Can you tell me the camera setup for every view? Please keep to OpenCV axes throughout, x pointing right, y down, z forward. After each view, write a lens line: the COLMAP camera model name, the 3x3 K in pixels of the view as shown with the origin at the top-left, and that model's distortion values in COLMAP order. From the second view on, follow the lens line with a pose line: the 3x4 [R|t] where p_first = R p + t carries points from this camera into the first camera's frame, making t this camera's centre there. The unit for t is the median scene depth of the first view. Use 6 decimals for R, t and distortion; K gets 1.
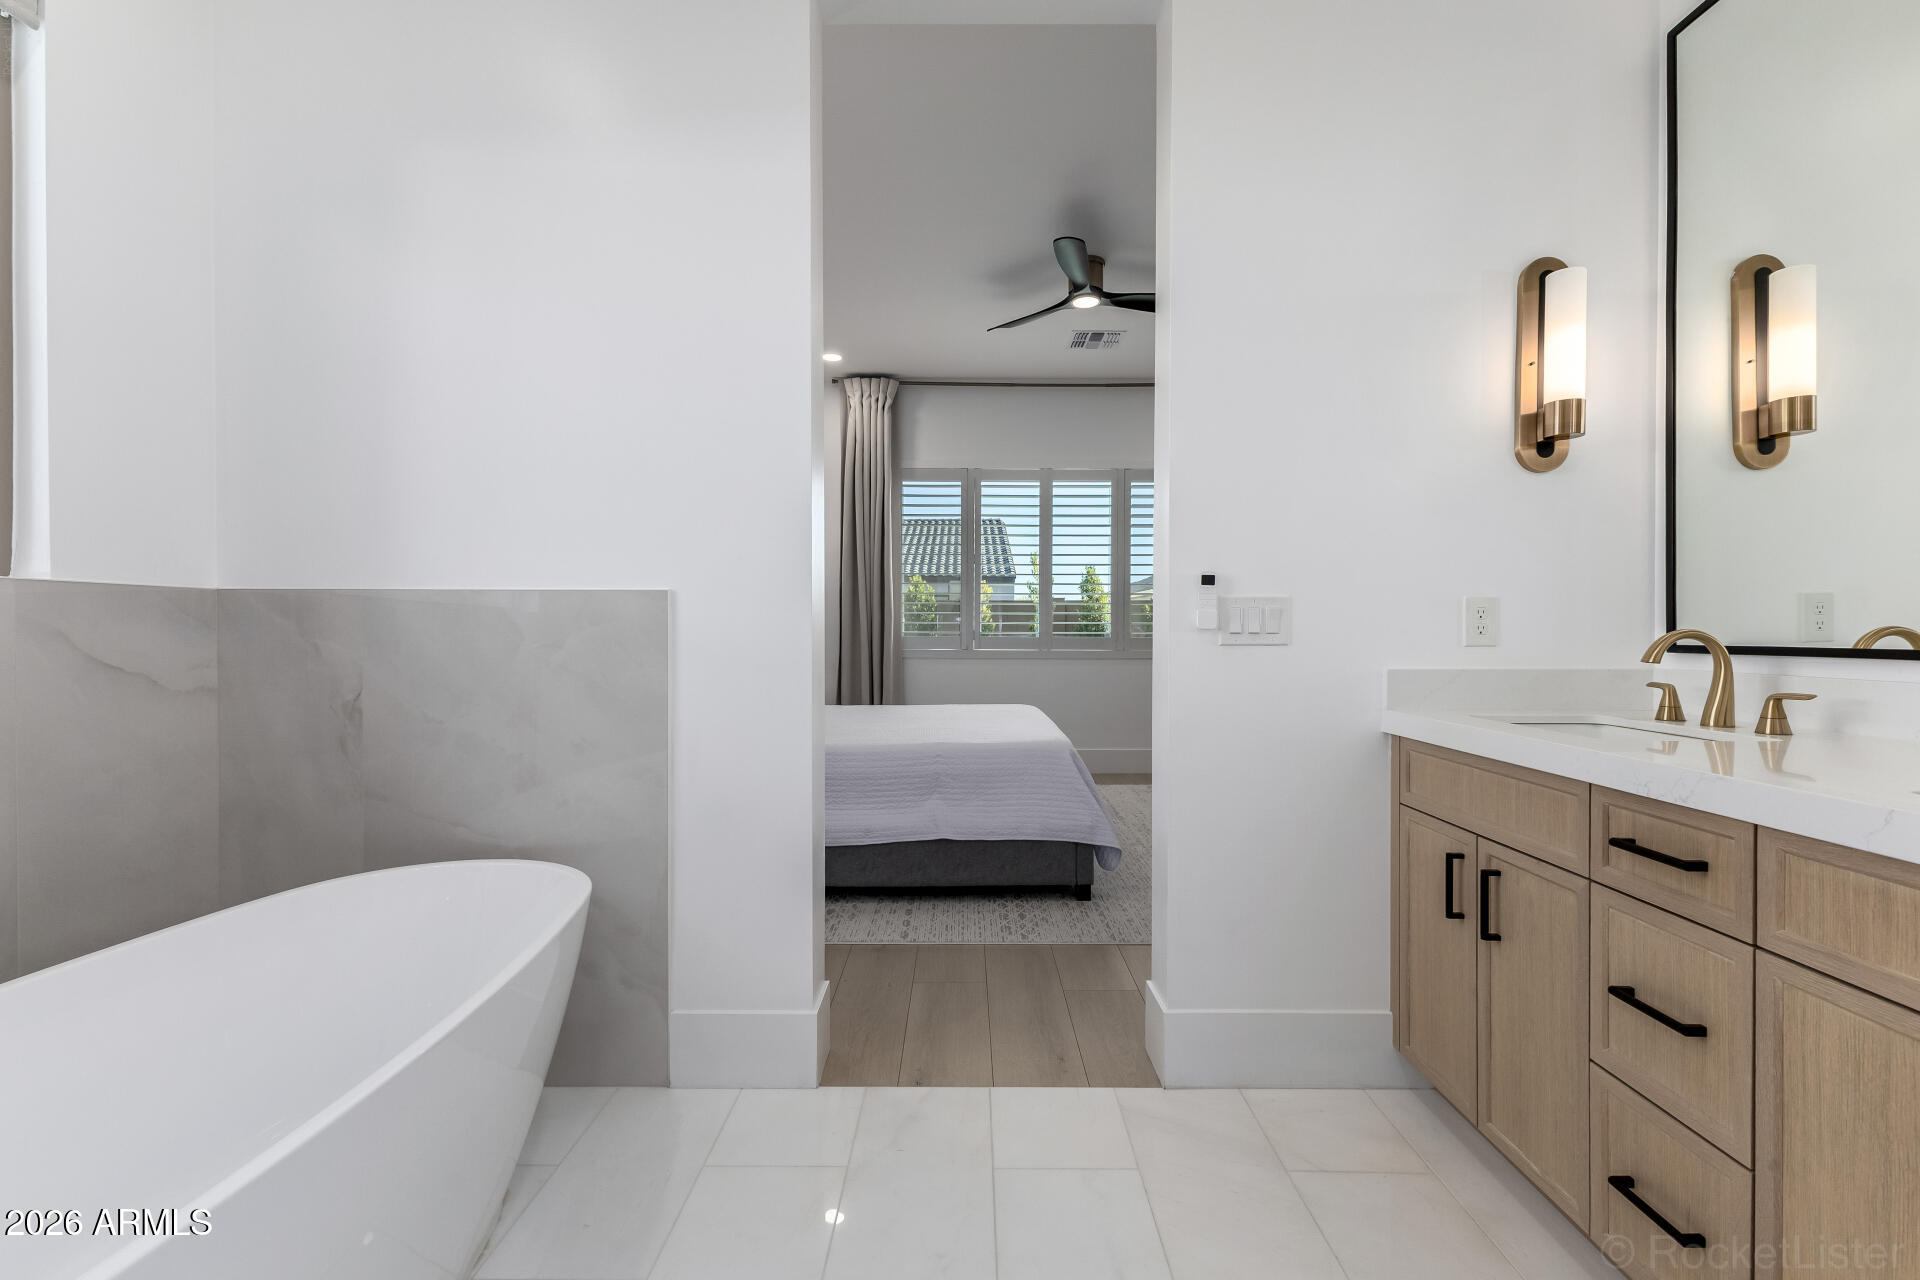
lens RADIAL K [[826.4, 0, 960.9], [0, 826.4, 634.4], [0, 0, 1]] dist [0.005156, 0.000770]
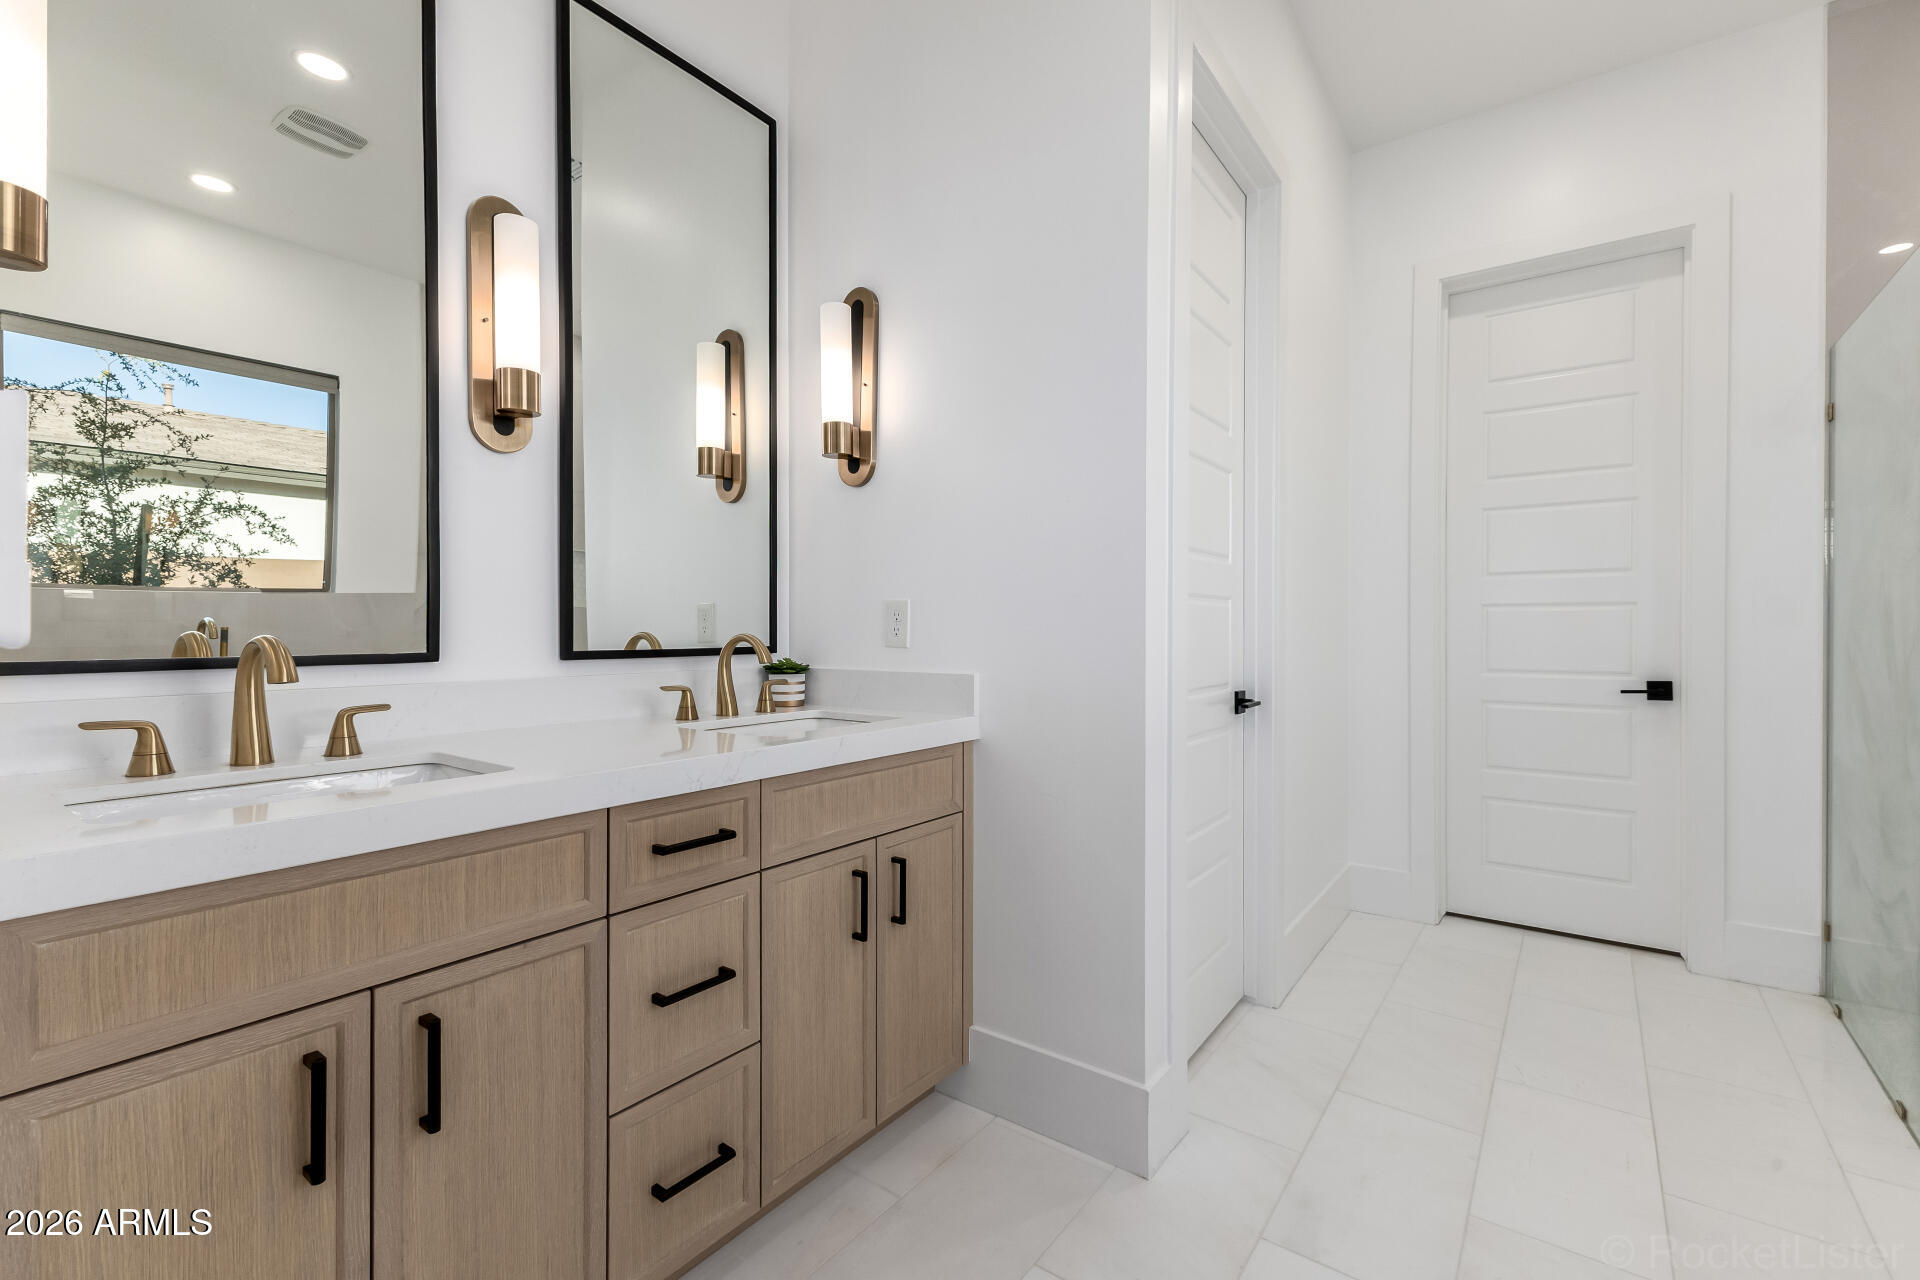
lens RADIAL K [[826.4, 0, 960.9], [0, 826.4, 634.4], [0, 0, 1]] dist [0.005156, 0.000770]
pose [[-0.817036, -0.002298, 0.576582, -0.069412], [0.003343, 0.999956, 0.008722, -0.015336], [-0.576577, 0.009054, -0.816993, 1.673712]]
